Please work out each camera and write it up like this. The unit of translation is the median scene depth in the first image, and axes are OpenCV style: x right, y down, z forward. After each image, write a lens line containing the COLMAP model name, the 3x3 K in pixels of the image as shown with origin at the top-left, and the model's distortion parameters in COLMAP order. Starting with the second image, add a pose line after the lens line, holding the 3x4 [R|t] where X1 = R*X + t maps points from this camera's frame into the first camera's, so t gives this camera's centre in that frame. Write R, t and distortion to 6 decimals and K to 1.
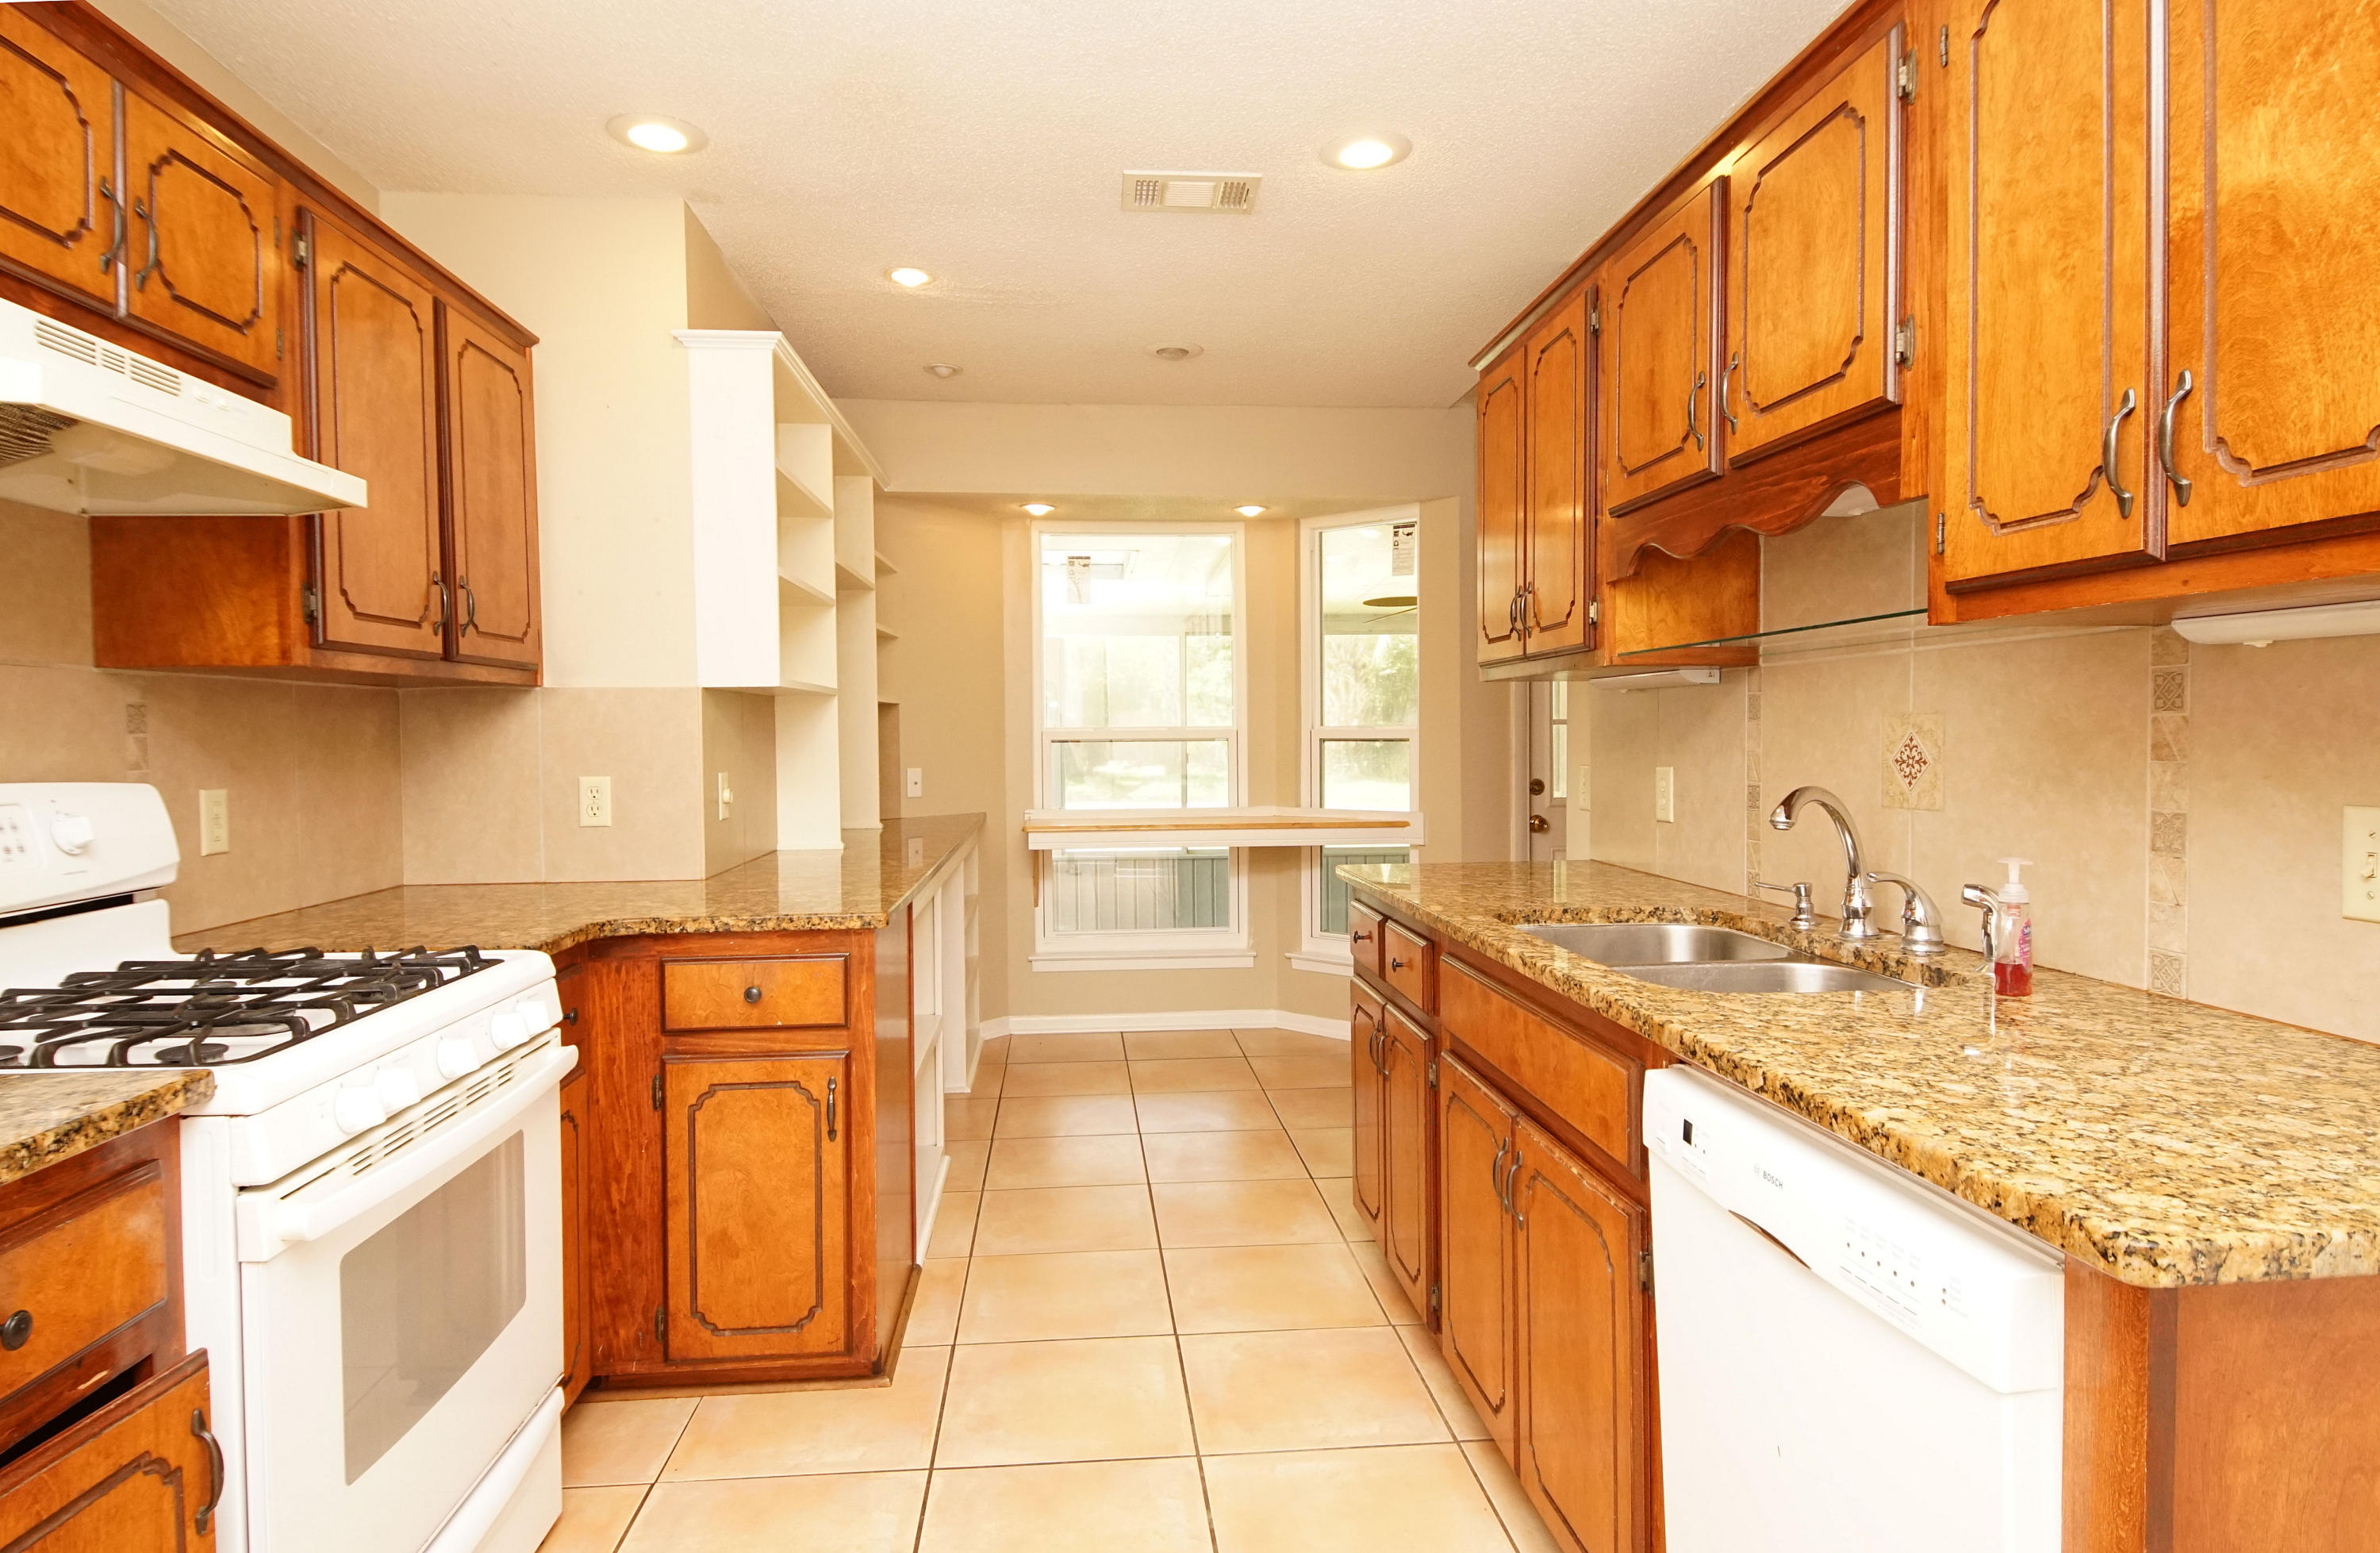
lens RADIAL K [[1352.3, 0, 1179.2], [0, 1352.3, 769.0], [0, 0, 1]] dist [0.035401, -0.035907]
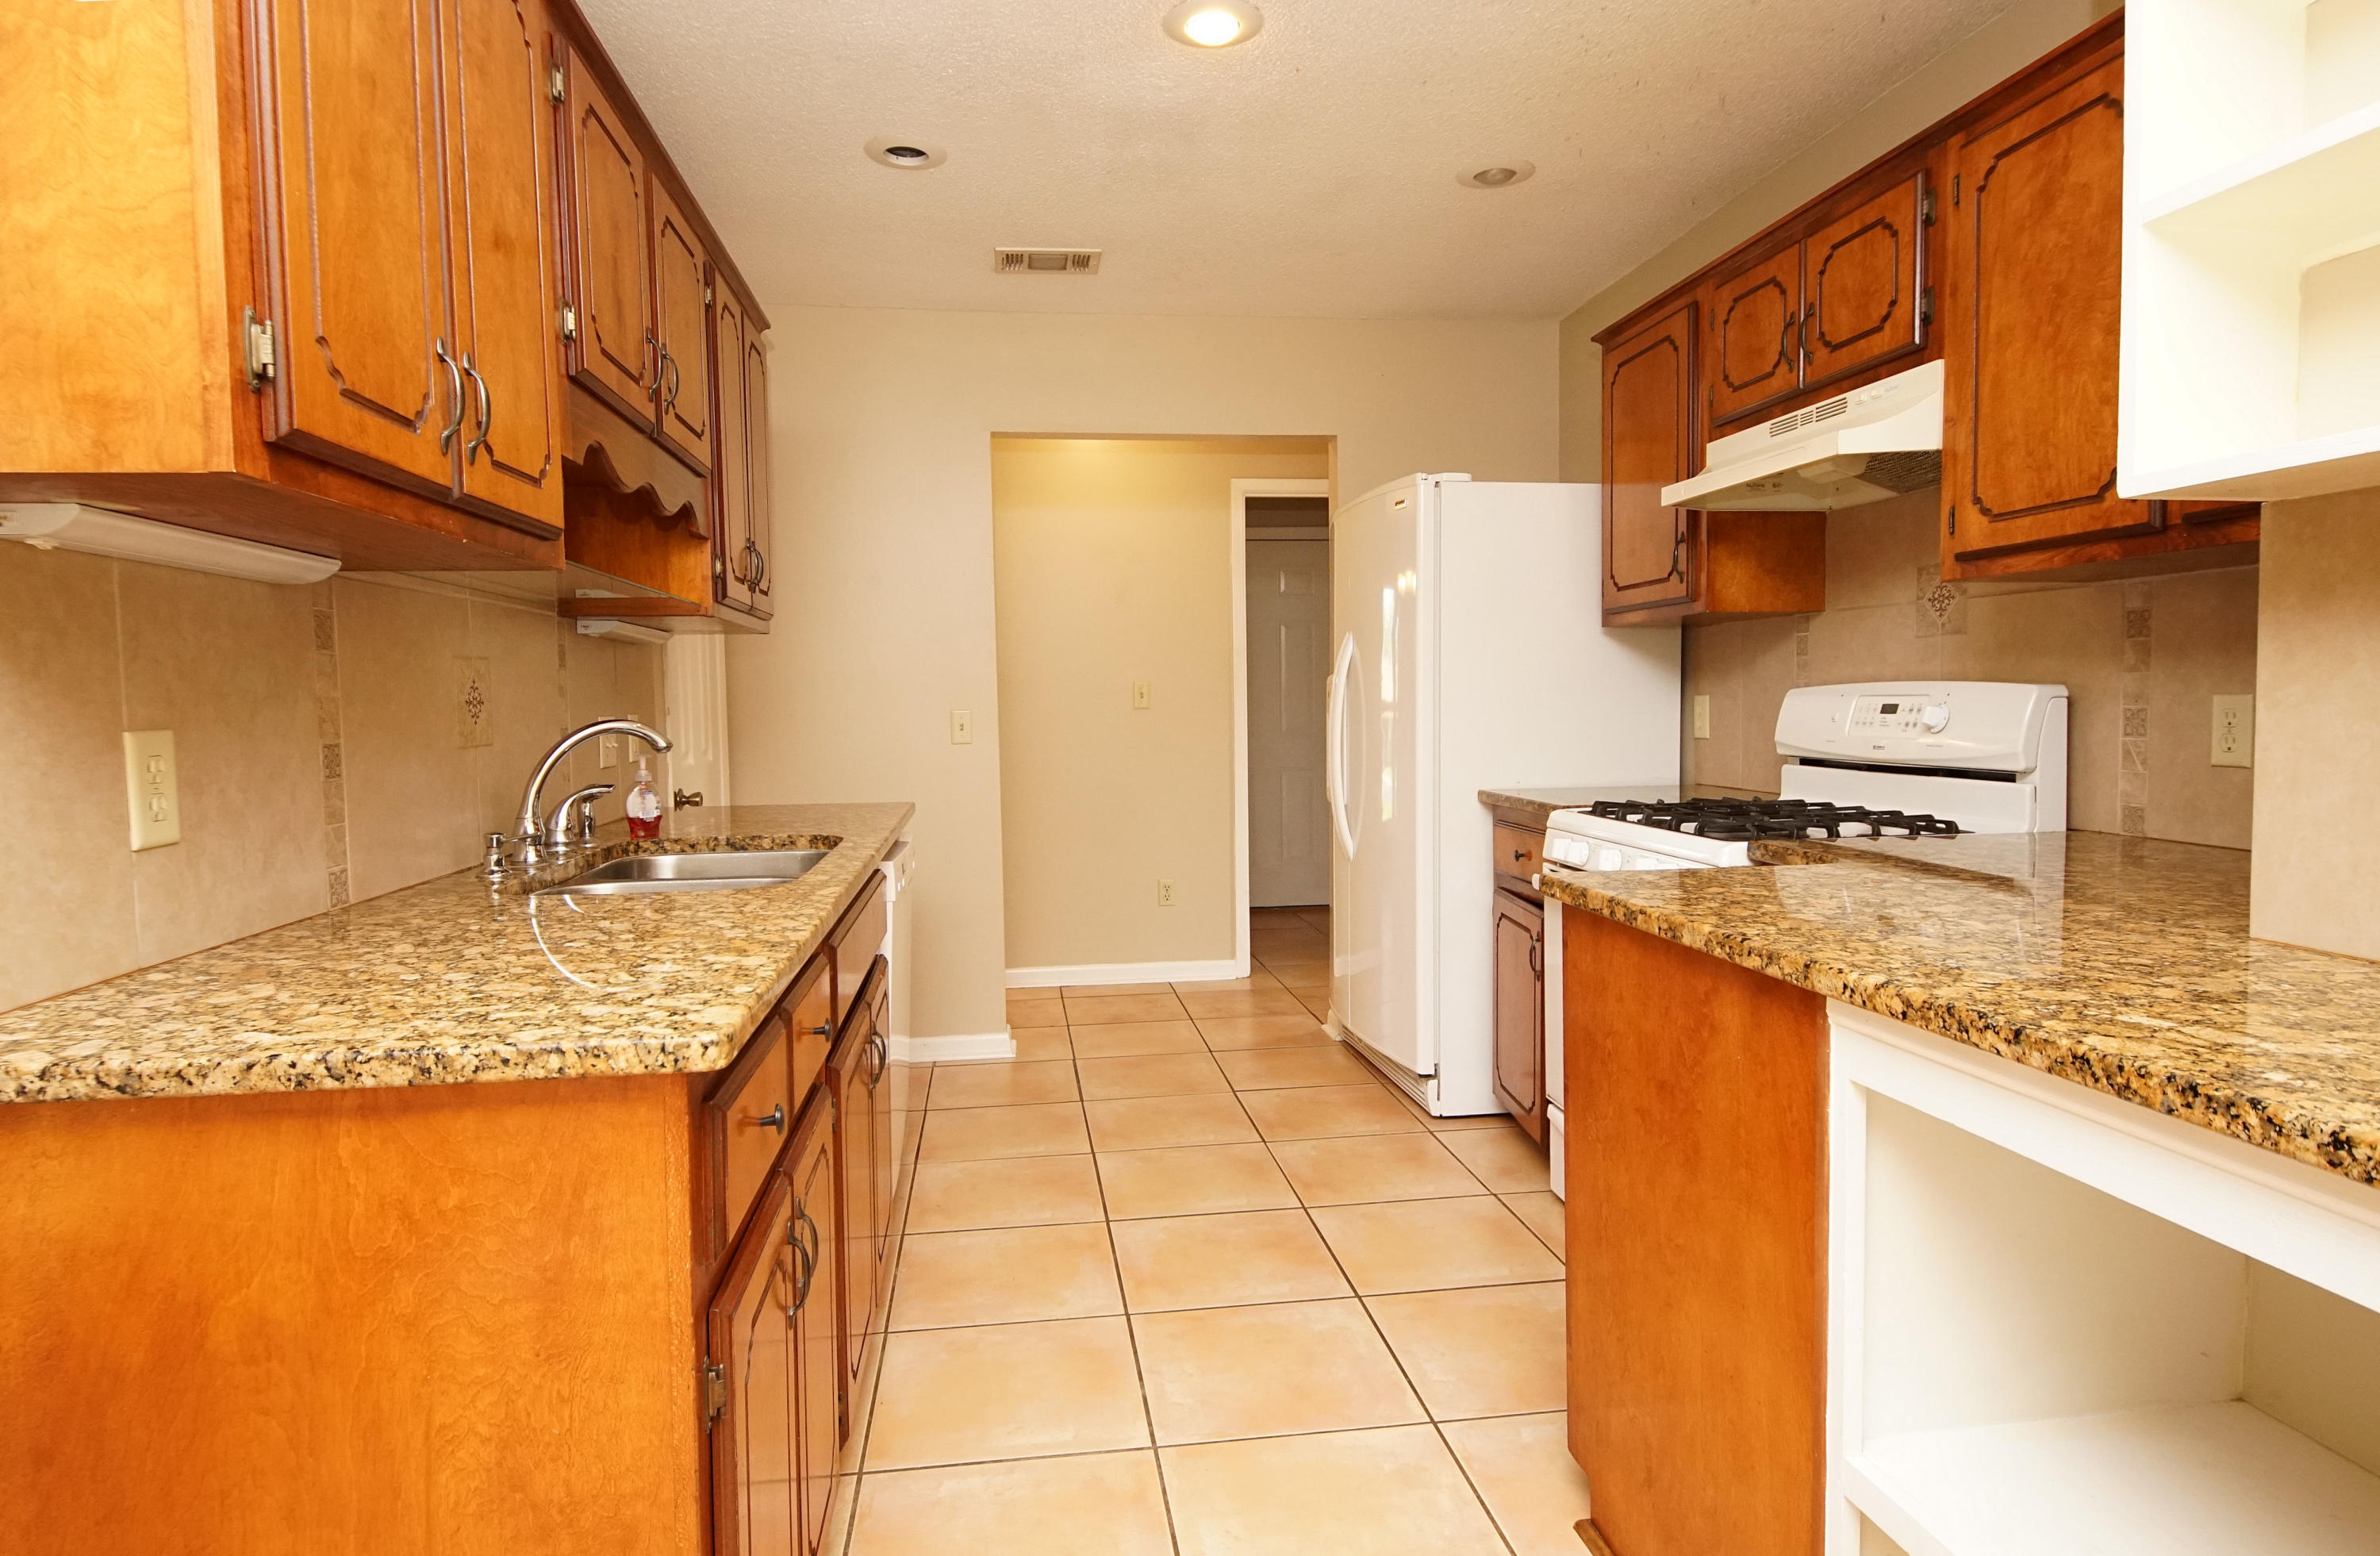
lens RADIAL K [[1296.0, 0, 1172.2], [0, 1296.0, 772.4], [0, 0, 1]] dist [0.018925, -0.002583]
pose [[-0.998553, 0.026297, -0.046898, 0.038324], [0.022327, 0.996279, 0.083248, -0.025030], [0.048913, 0.082080, -0.995425, 2.174271]]
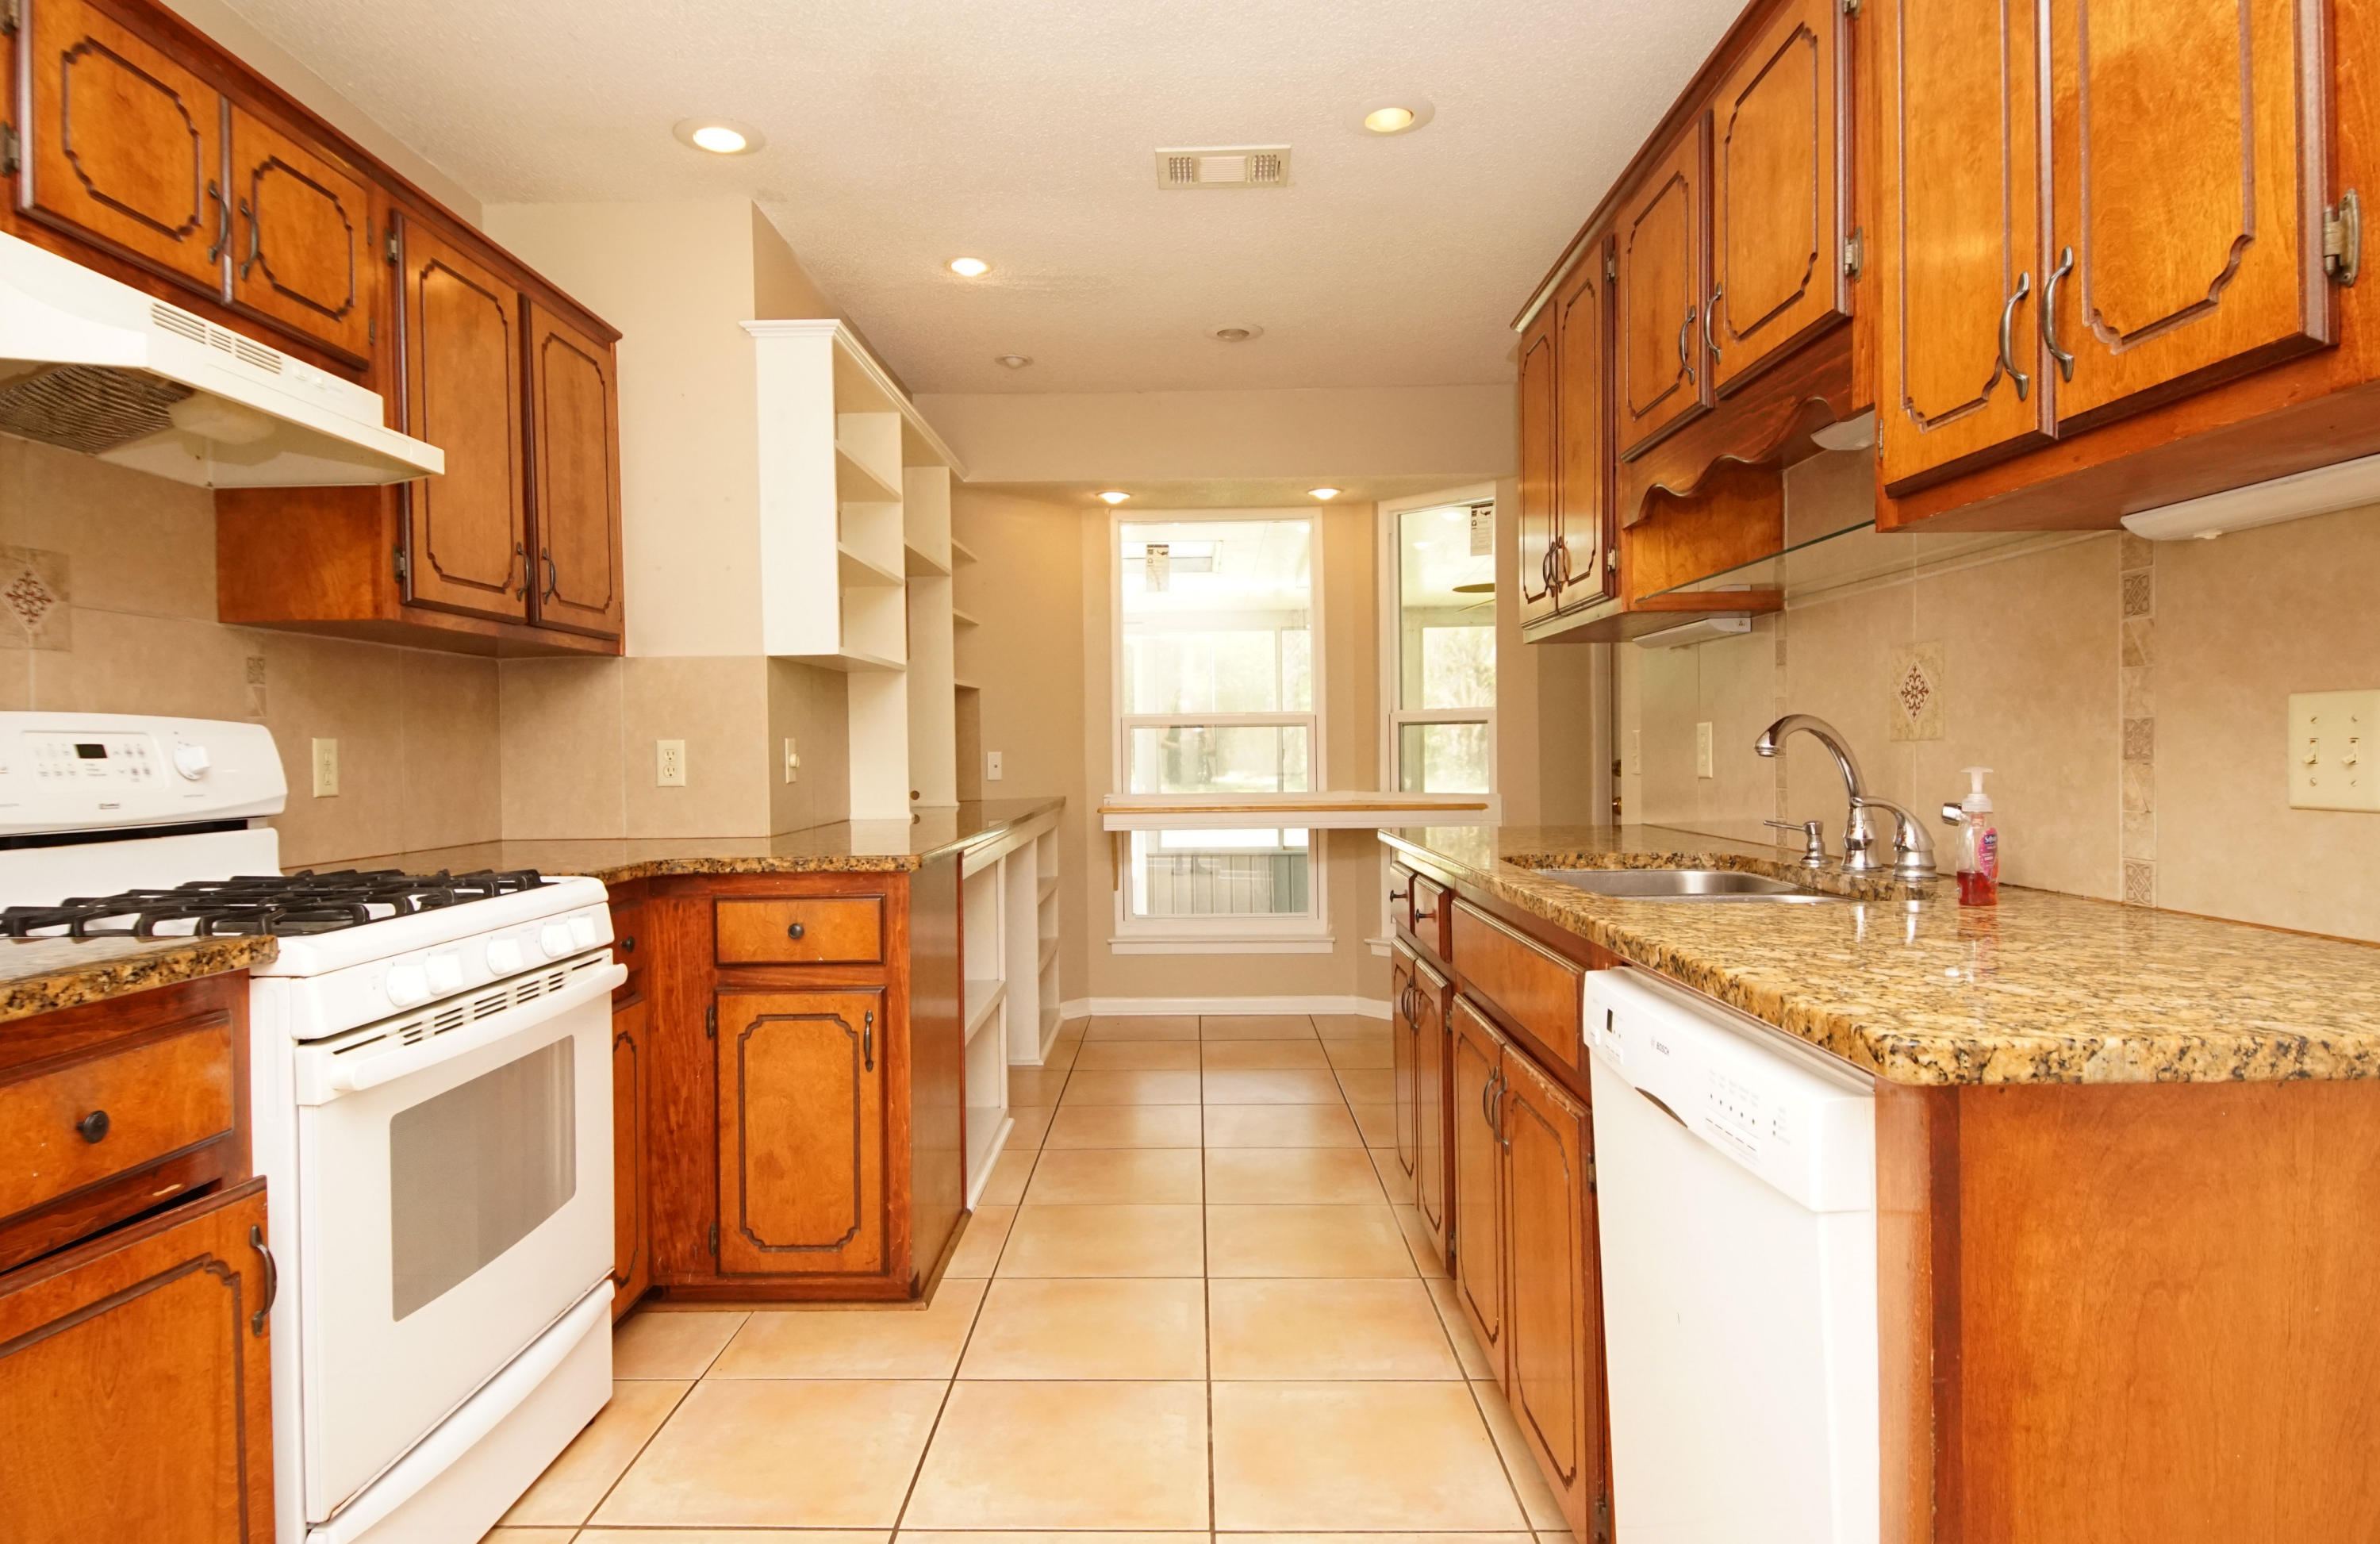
lens RADIAL K [[1371.8, 0, 1158.4], [0, 1371.8, 768.1], [0, 0, 1]] dist [0.035821, -0.037651]
pose [[0.993922, -0.003016, -0.110048, 0.109573], [0.001630, 0.999918, -0.012682, 0.064850], [0.110077, 0.012426, 0.993845, -0.055058]]
